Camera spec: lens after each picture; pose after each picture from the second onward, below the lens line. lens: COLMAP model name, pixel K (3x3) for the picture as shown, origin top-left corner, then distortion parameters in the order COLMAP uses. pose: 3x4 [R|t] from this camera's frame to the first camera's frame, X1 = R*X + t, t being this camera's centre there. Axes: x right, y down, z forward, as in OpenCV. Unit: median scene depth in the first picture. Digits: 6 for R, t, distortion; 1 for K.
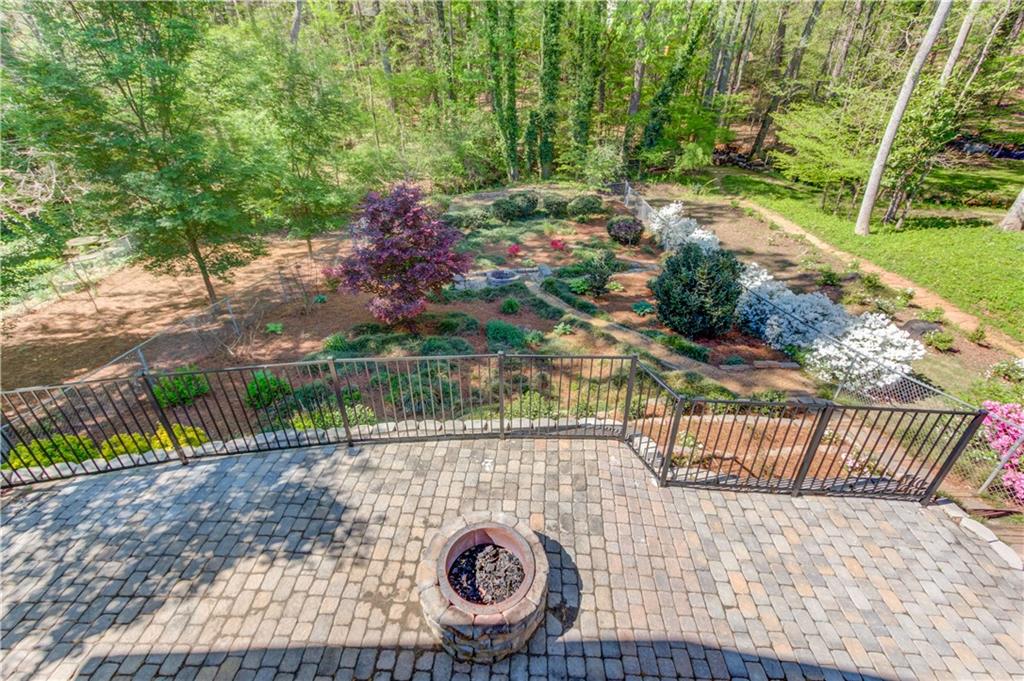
lens RADIAL K [[480.3, 0, 511.0], [0, 480.3, 337.6], [0, 0, 1]] dist [0.031901, 0.000195]
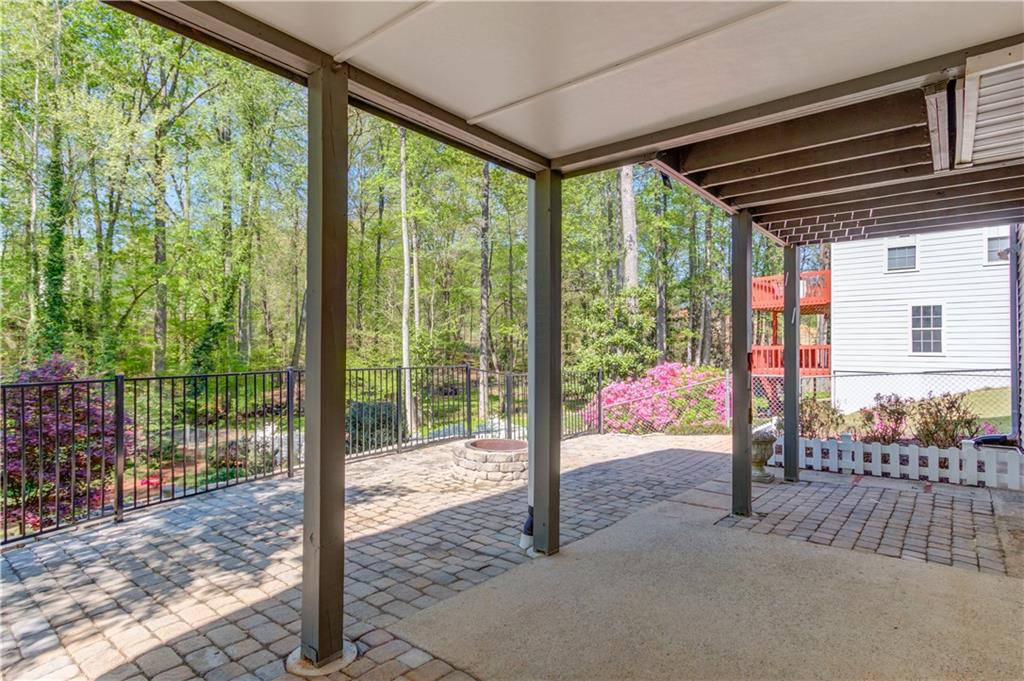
lens RADIAL K [[546.3, 0, 498.3], [0, 546.3, 340.4], [0, 0, 1]] dist [0.003834, 0.000686]
pose [[0.623901, 0.000623, 0.781503, -0.279803], [0.410113, 0.850980, -0.328086, 0.157398], [-0.665248, 0.525198, 0.530672, -0.000303]]
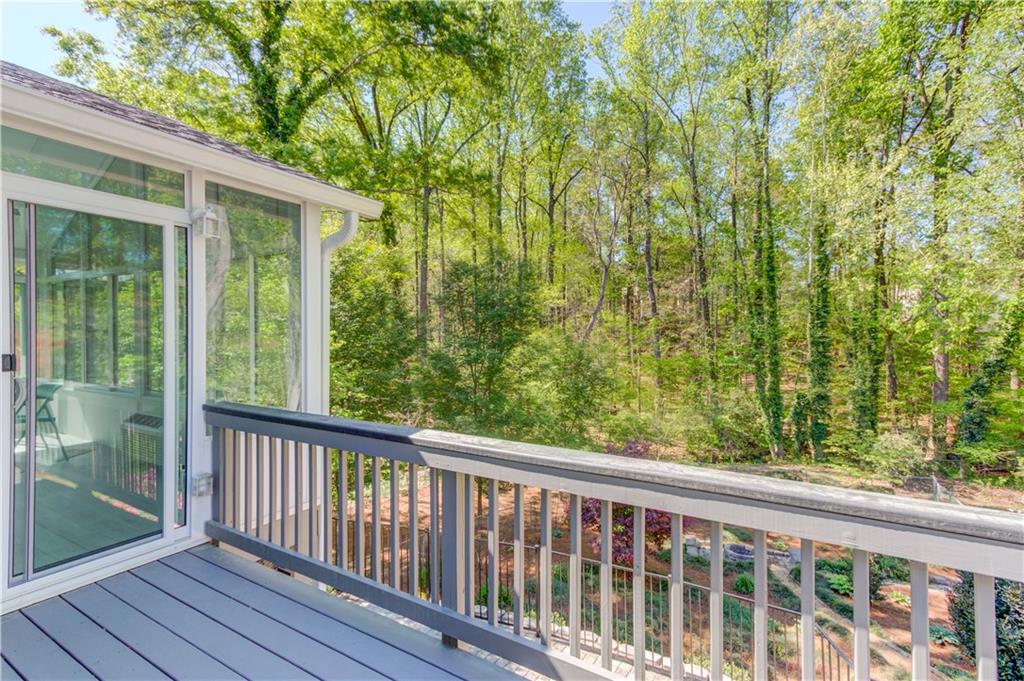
lens RADIAL K [[480.3, 0, 511.0], [0, 480.3, 337.6], [0, 0, 1]] dist [0.031901, 0.000195]
pose [[0.861002, -0.005777, -0.508568, 0.068922], [-0.255645, 0.859522, -0.442569, 0.041780], [0.439682, 0.511066, 0.738574, -0.086772]]
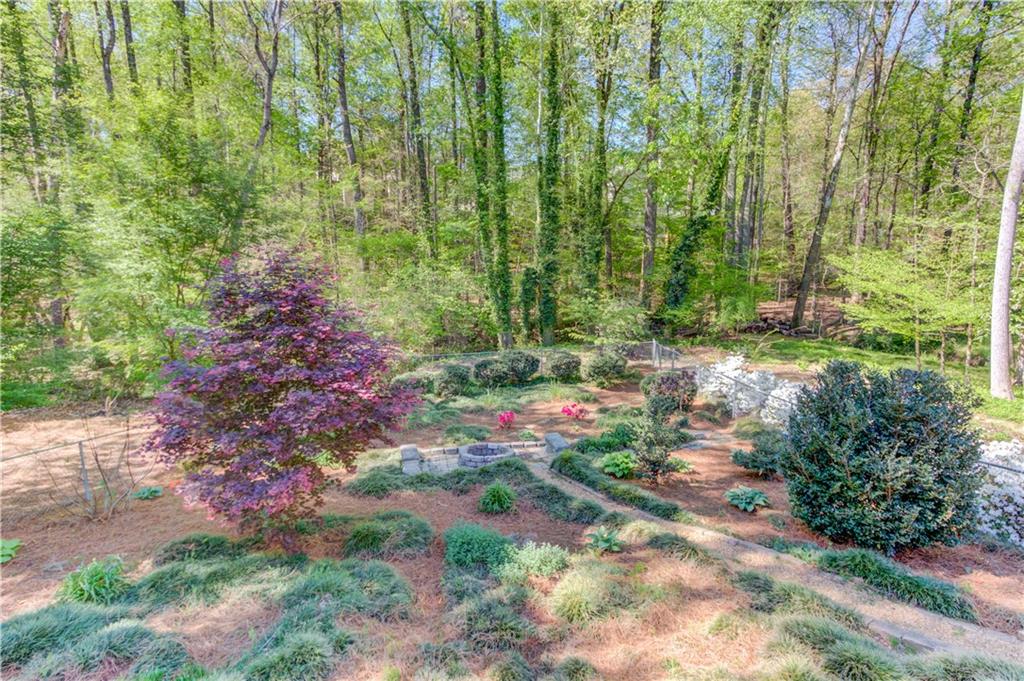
lens RADIAL K [[550.8, 0, 508.5], [0, 550.8, 333.0], [0, 0, 1]] dist [0.013586, 0.000910]
pose [[0.999942, -0.010062, 0.003870, 0.008381], [0.010776, 0.921687, -0.387786, 0.002017], [0.000335, 0.387805, 0.921741, 0.280079]]
